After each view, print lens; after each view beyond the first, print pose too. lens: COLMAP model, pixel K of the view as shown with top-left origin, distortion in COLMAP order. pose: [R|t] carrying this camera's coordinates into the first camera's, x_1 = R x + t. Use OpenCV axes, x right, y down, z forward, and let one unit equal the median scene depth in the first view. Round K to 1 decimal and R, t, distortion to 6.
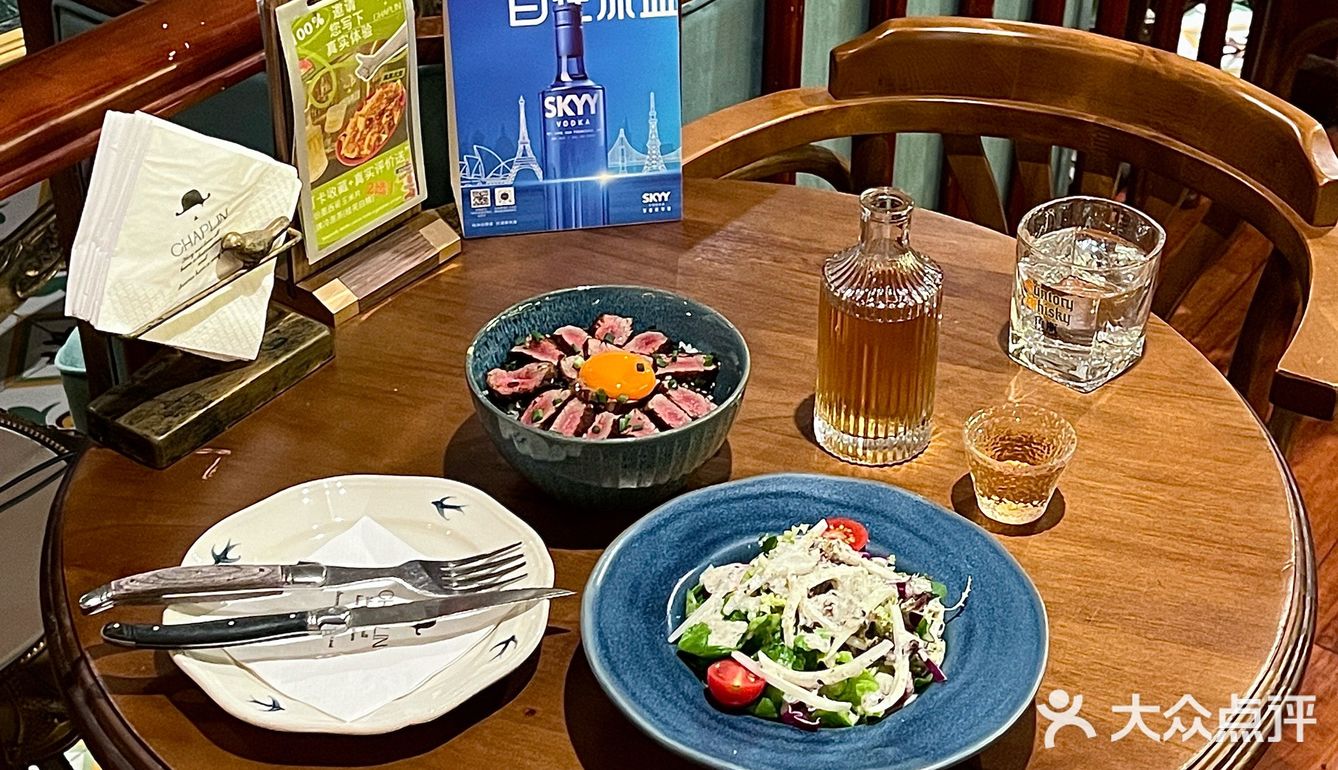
lens RADIAL K [[2107.0, 0, 669.2], [0, 2107.0, 348.9], [0, 0, 1]] dist [0.155419, 0.011247]
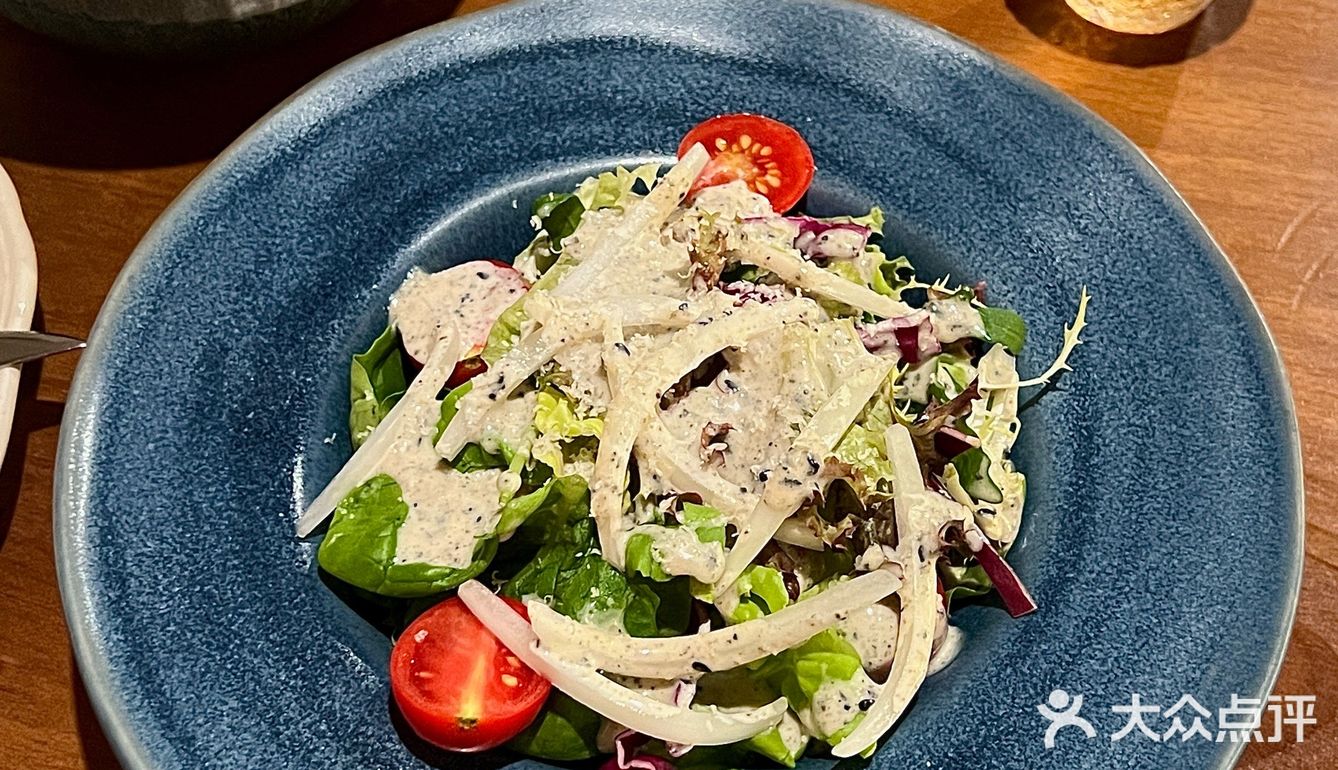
lens RADIAL K [[2107.0, 0, 669.2], [0, 2107.0, 348.9], [0, 0, 1]] dist [0.155419, 0.011247]
pose [[0.997492, -0.066420, 0.024454, 0.058837], [0.052315, 0.924589, 0.377357, -0.031006], [-0.047674, -0.375131, 0.925745, 0.662750]]
